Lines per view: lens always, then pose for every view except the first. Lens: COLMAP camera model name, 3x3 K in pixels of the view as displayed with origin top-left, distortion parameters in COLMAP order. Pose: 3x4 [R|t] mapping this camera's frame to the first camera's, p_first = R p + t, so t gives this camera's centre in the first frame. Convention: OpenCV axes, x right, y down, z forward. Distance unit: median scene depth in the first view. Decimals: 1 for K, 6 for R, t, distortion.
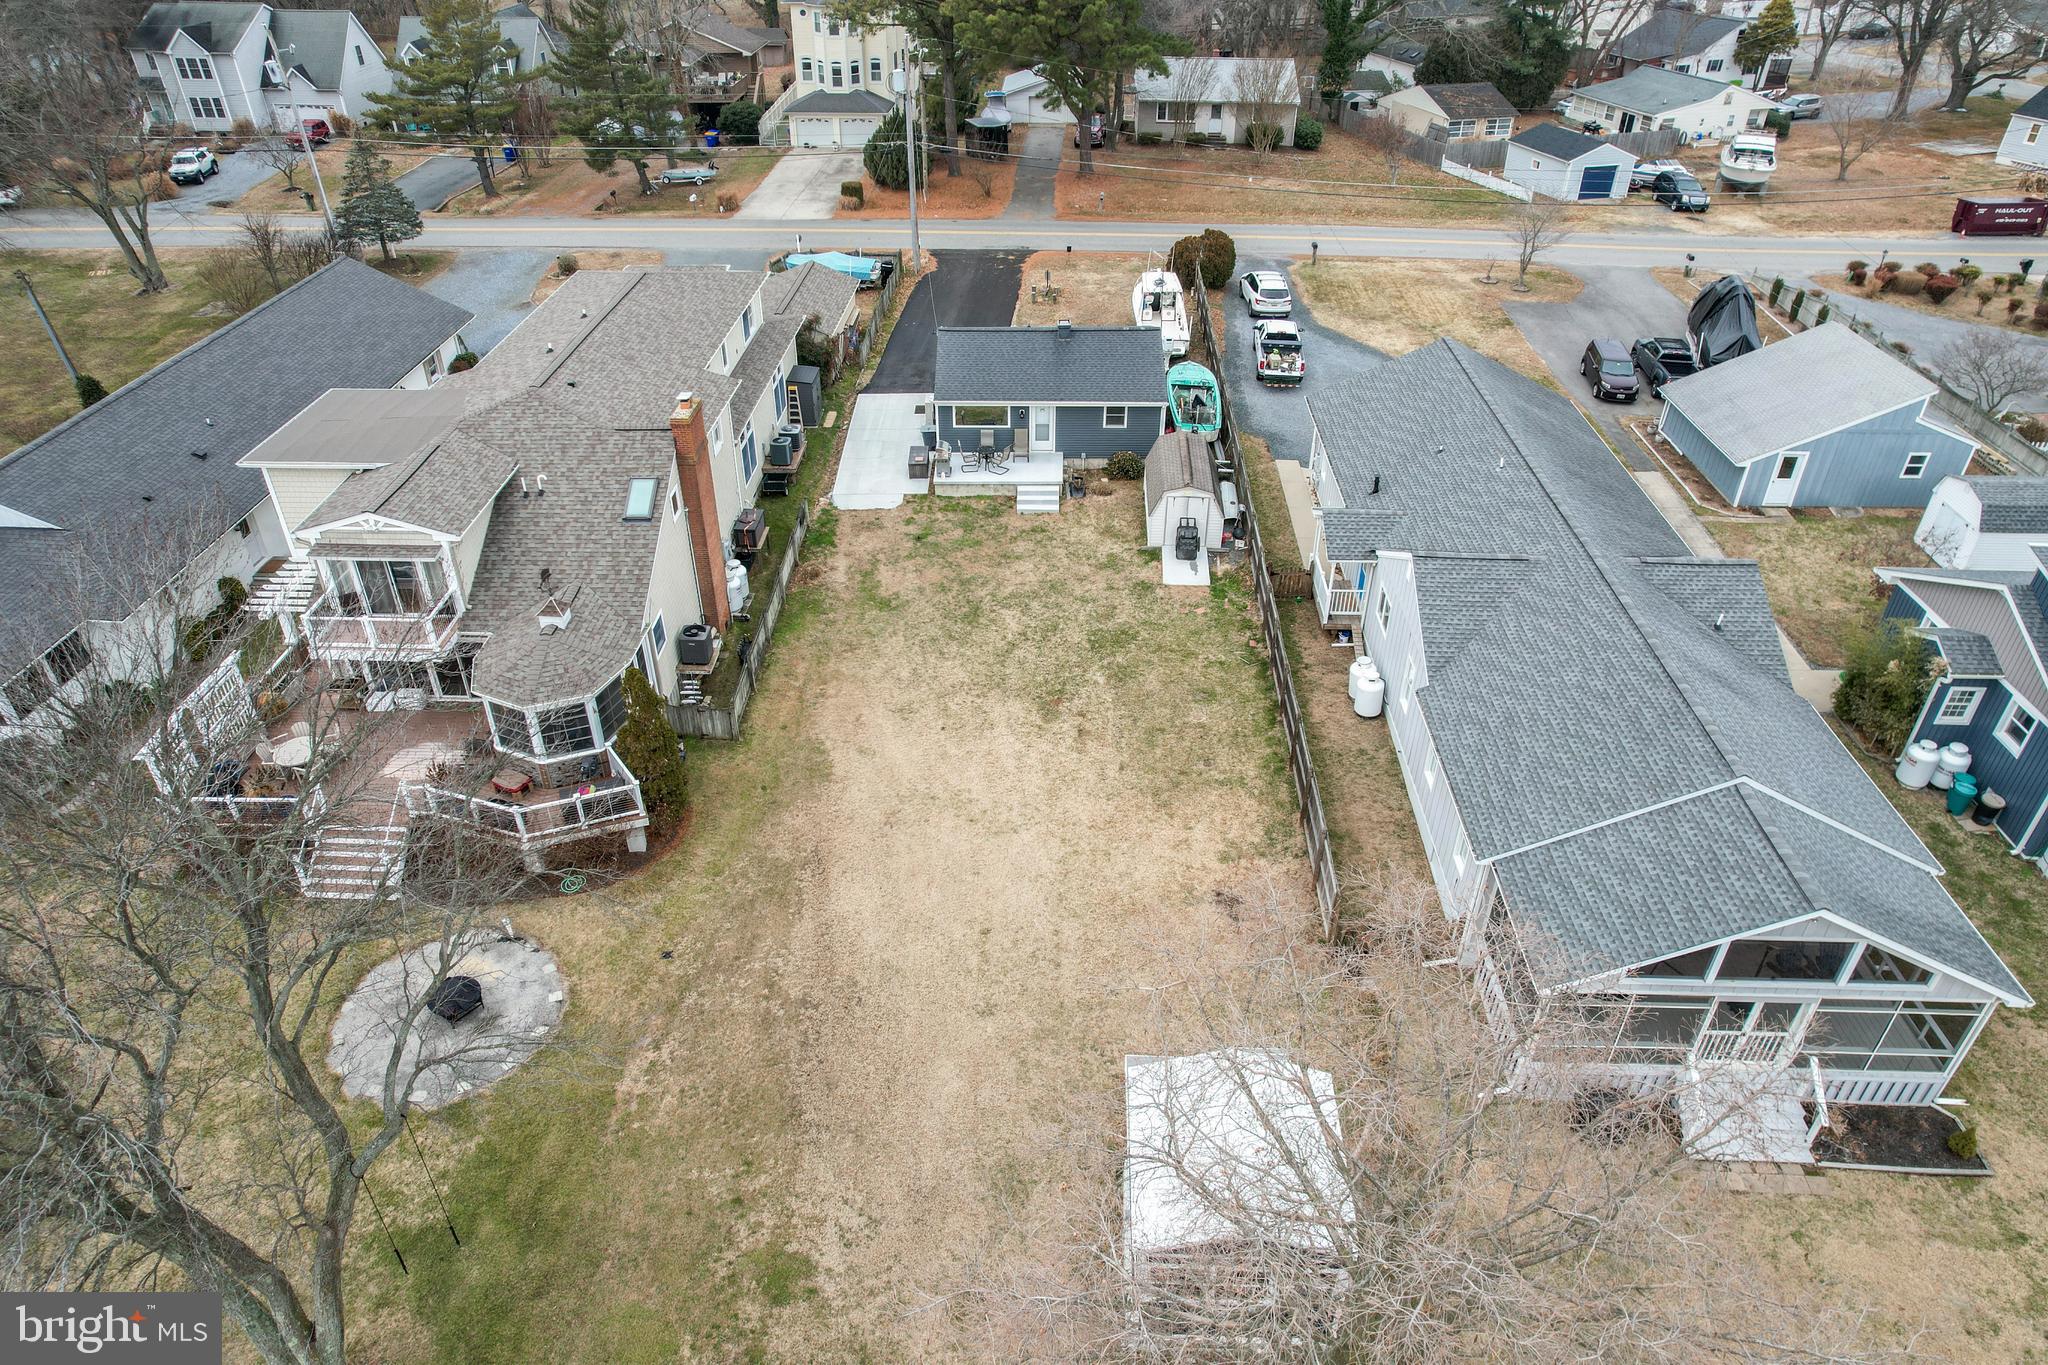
lens RADIAL K [[1317.5, 0, 1030.1], [0, 1317.5, 684.5], [0, 0, 1]] dist [-0.073157, 0.067483]
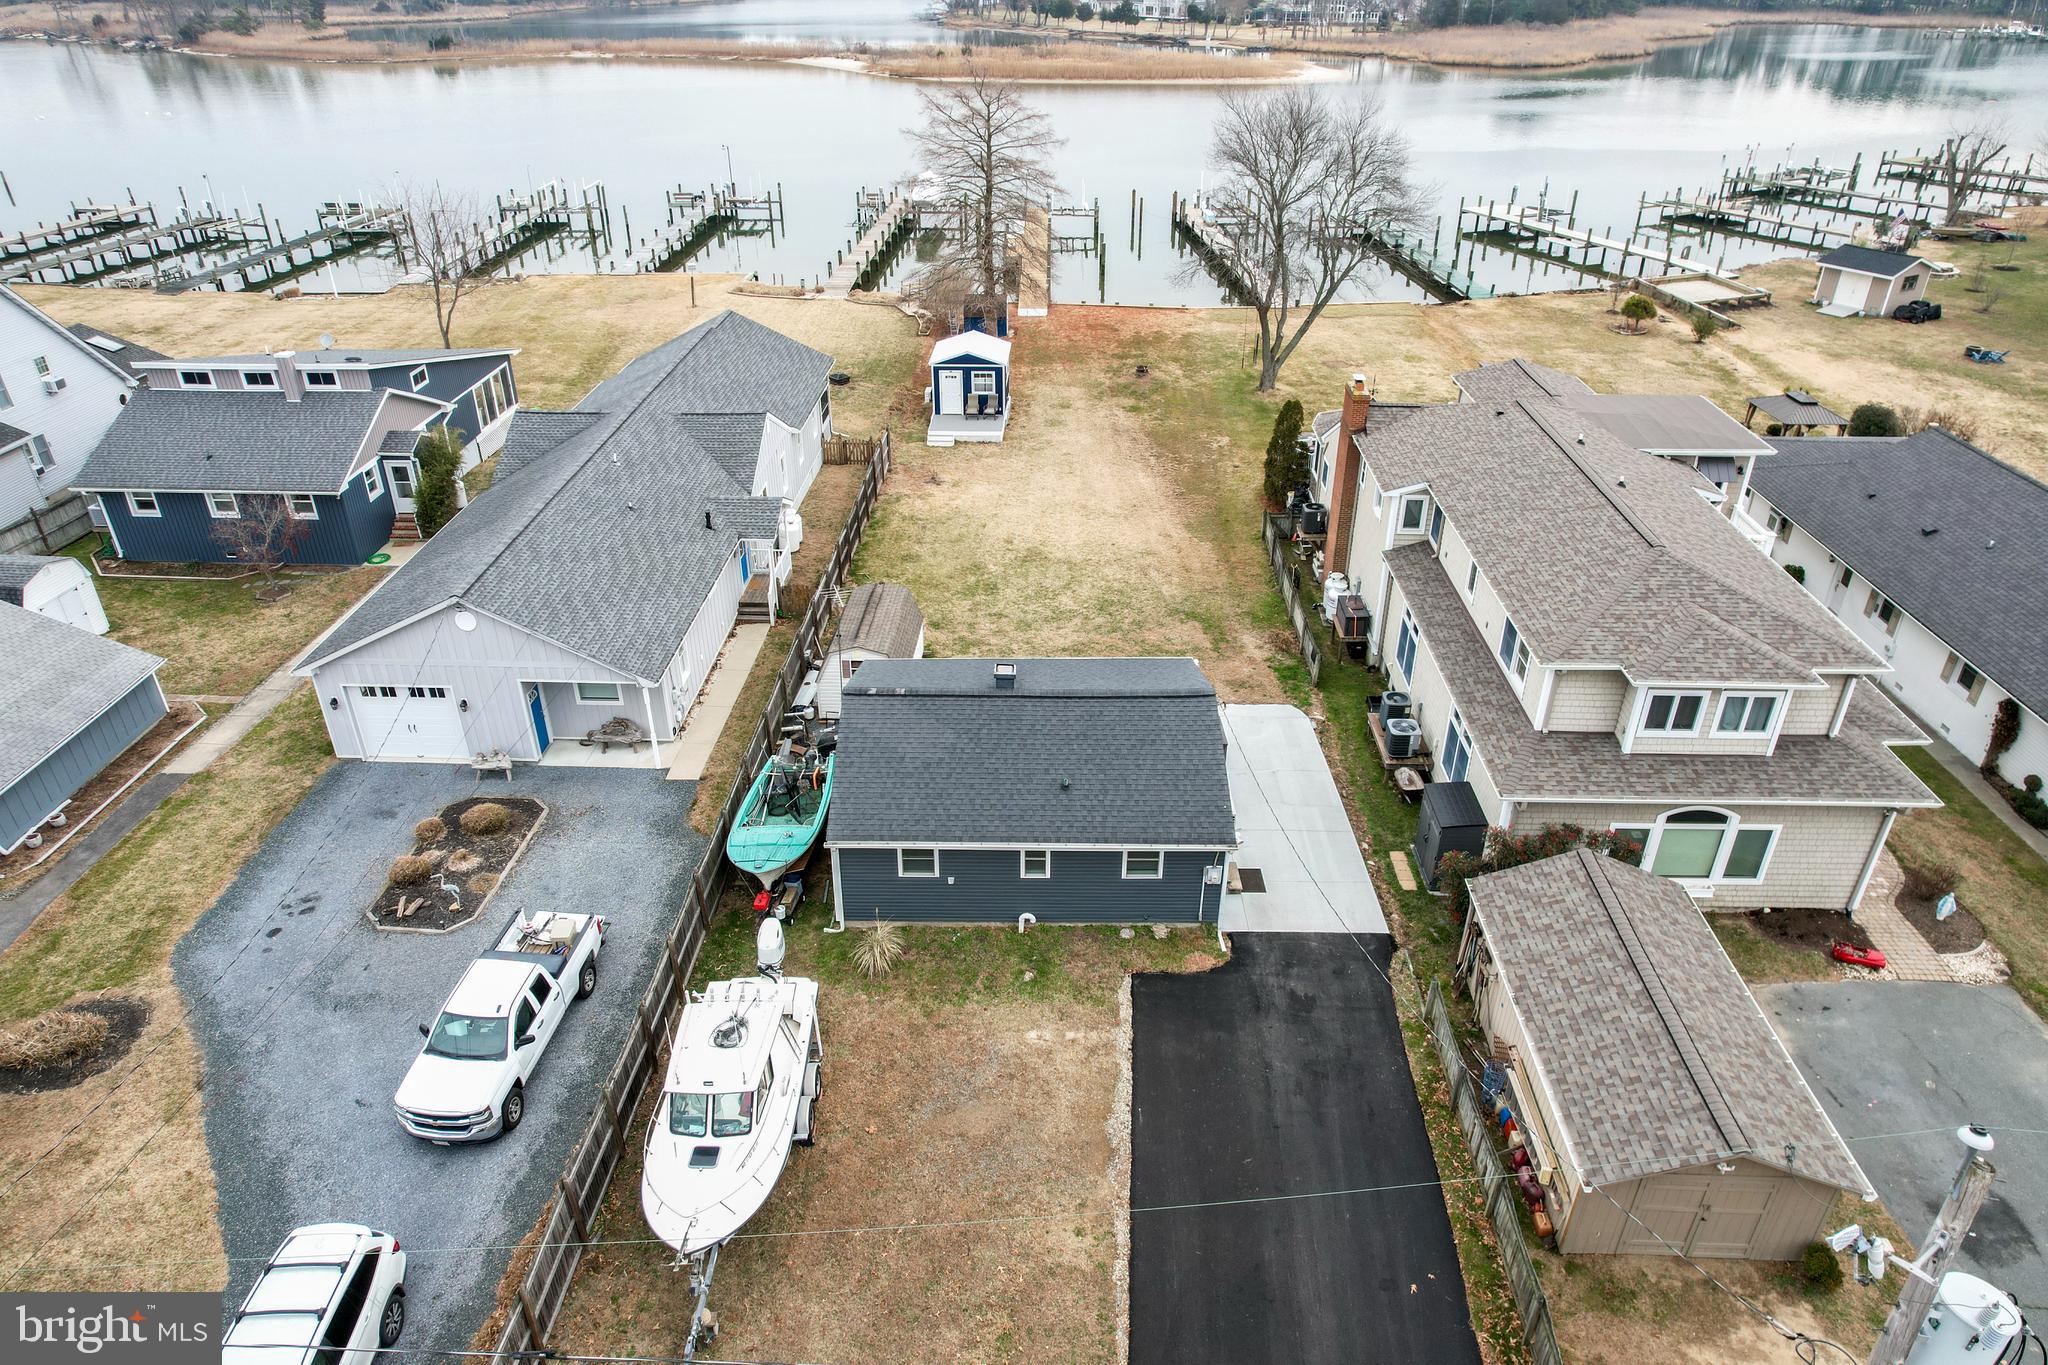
lens RADIAL K [[1313.5, 0, 1029.6], [0, 1313.5, 680.8], [0, 0, 1]] dist [-0.074237, 0.068281]
pose [[-0.999994, -0.003356, -0.001314, 0.014708], [-0.002661, 0.441455, 0.897280, -0.763700], [-0.002431, 0.897277, -0.441461, 1.187697]]
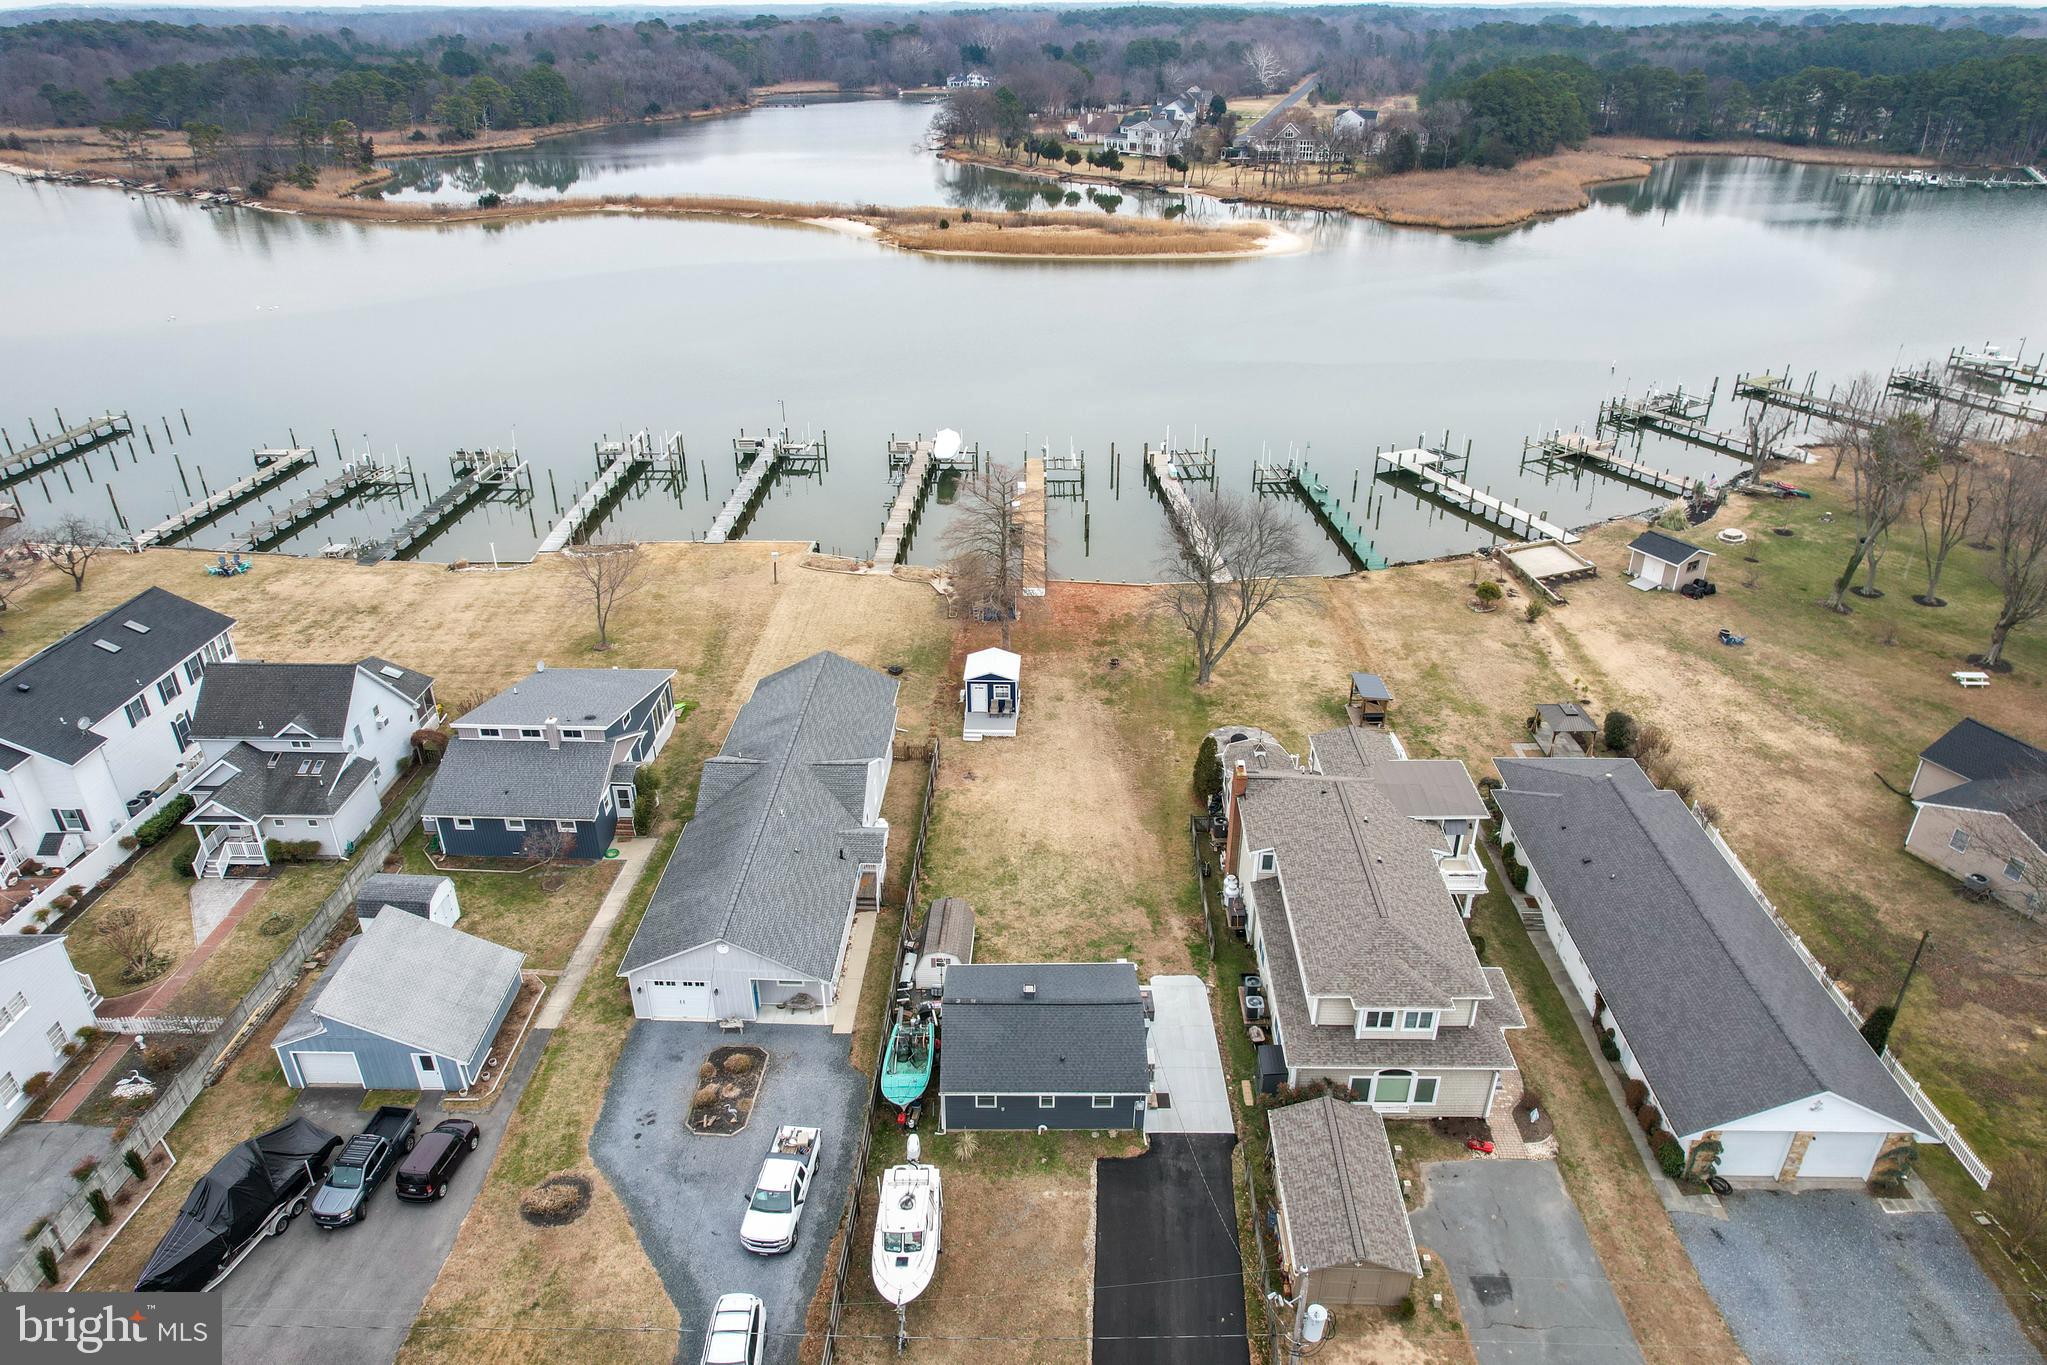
lens RADIAL K [[1316.8, 0, 1029.6], [0, 1316.8, 684.5], [0, 0, 1]] dist [-0.073157, 0.067483]
pose [[-0.999971, 0.000226, -0.007642, 0.032428], [-0.006628, 0.472647, 0.881227, -1.297868], [0.003811, 0.881252, -0.472632, 1.215212]]
